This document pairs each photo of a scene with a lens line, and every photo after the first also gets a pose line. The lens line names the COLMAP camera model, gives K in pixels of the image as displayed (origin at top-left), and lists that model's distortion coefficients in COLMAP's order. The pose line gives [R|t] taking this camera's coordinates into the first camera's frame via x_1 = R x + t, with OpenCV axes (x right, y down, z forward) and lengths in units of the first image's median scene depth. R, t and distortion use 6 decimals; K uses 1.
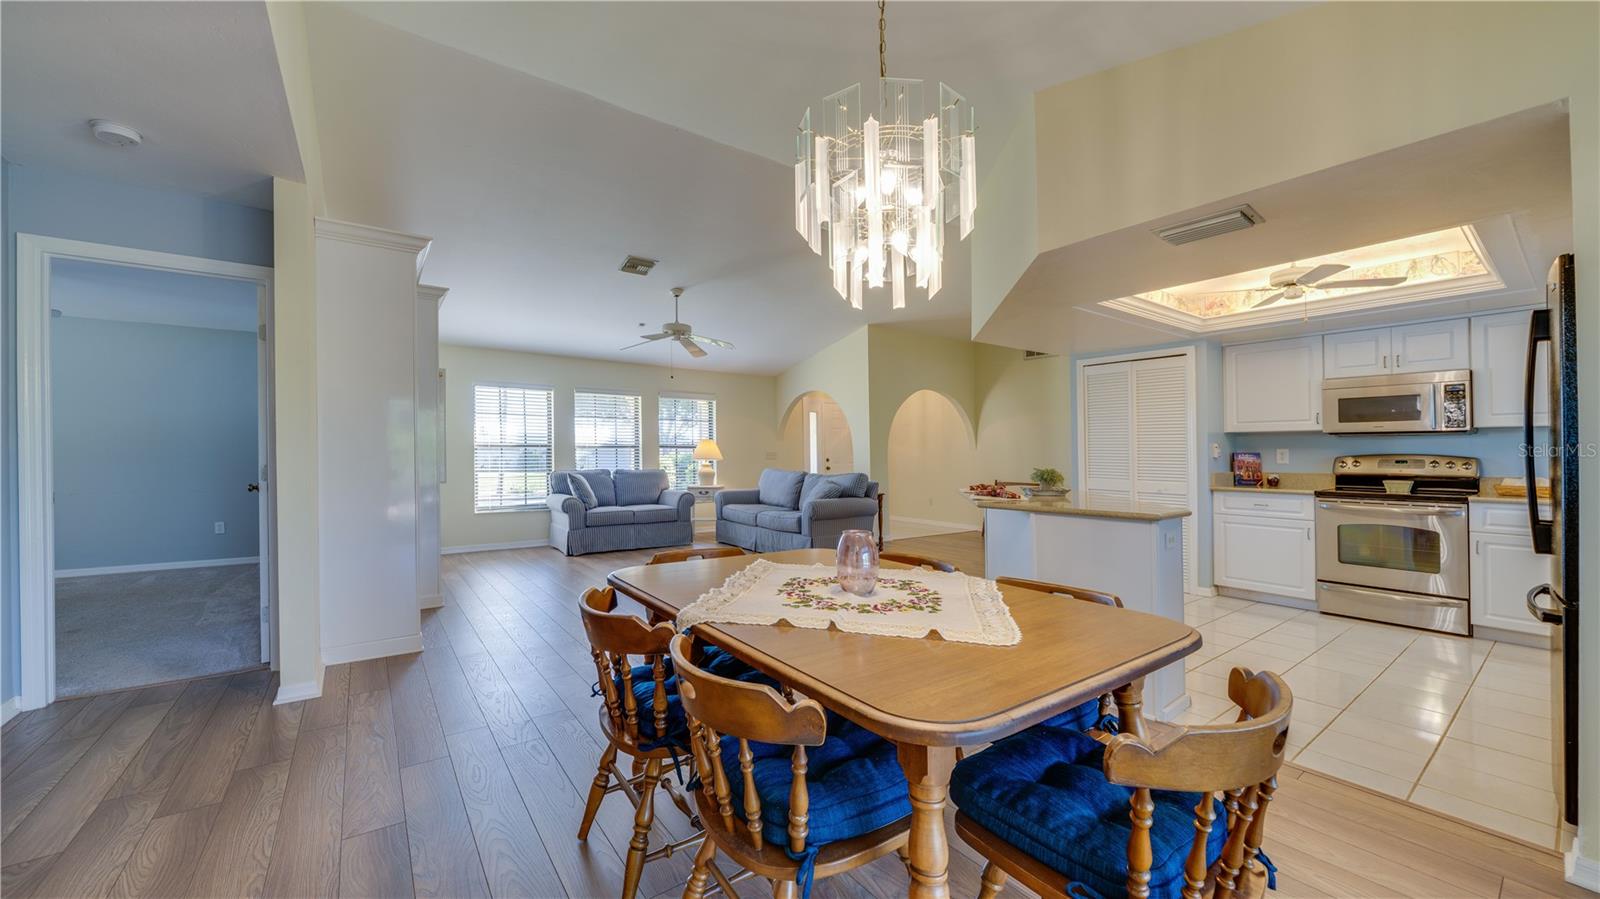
lens RADIAL K [[609.3, 0, 803.1], [0, 609.3, 450.1], [0, 0, 1]] dist [-0.001707, -0.000028]
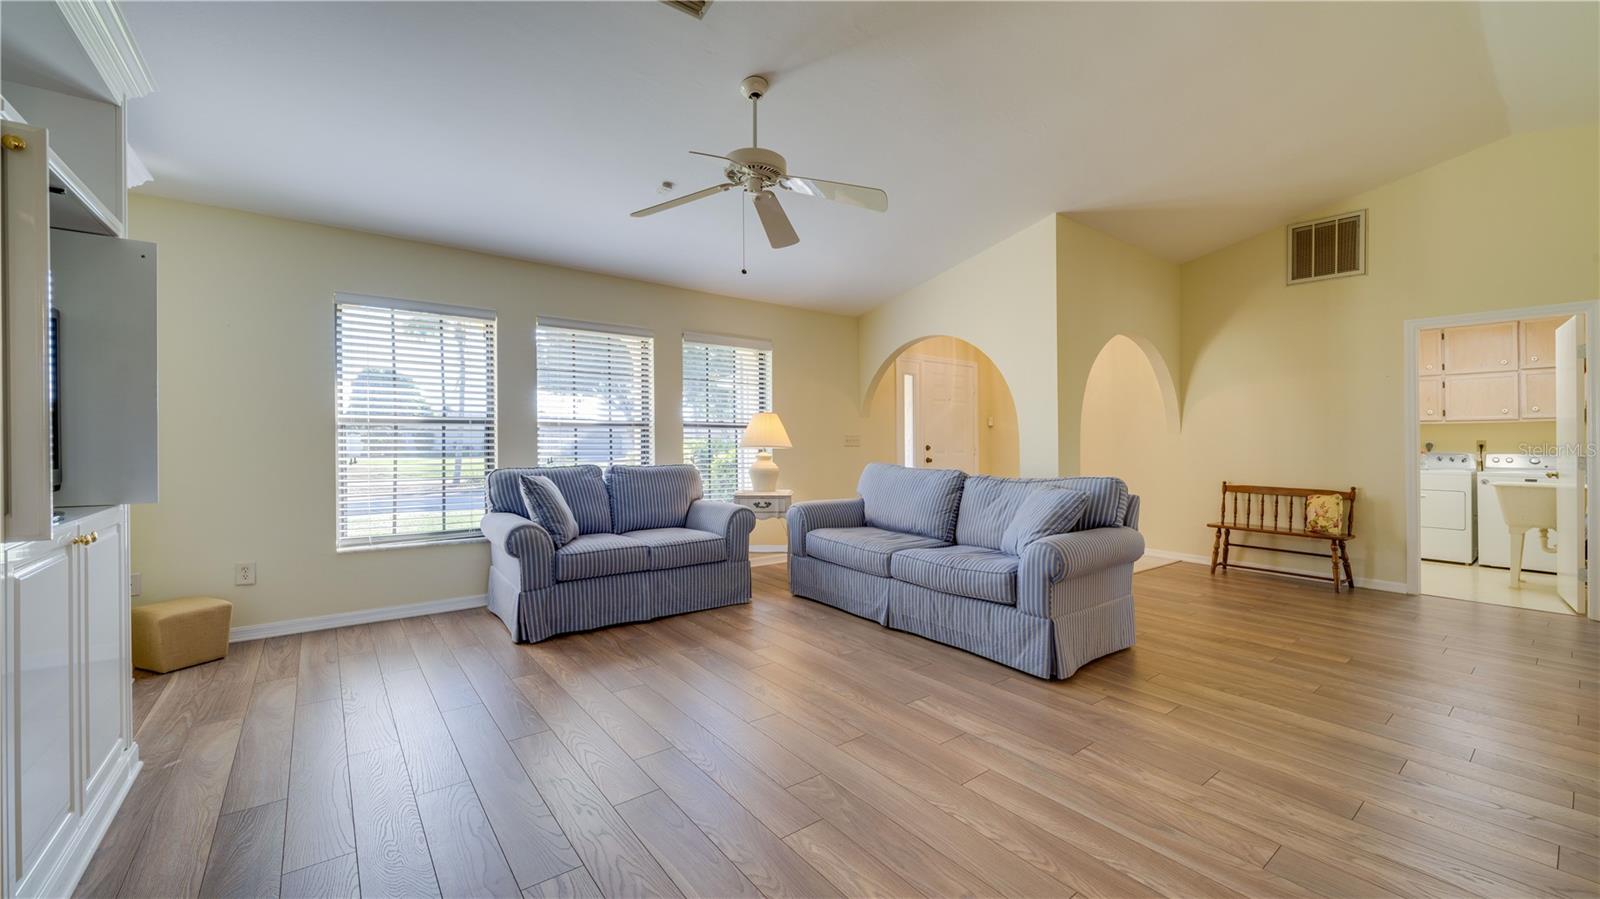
lens RADIAL K [[609.3, 0, 794.6], [0, 609.3, 438.8], [0, 0, 1]] dist [-0.001707, -0.000028]
pose [[0.999544, 0.001920, 0.030145, -0.160129], [-0.002138, 0.999972, 0.007213, 0.003304], [-0.030130, -0.007275, 0.999520, 0.450573]]
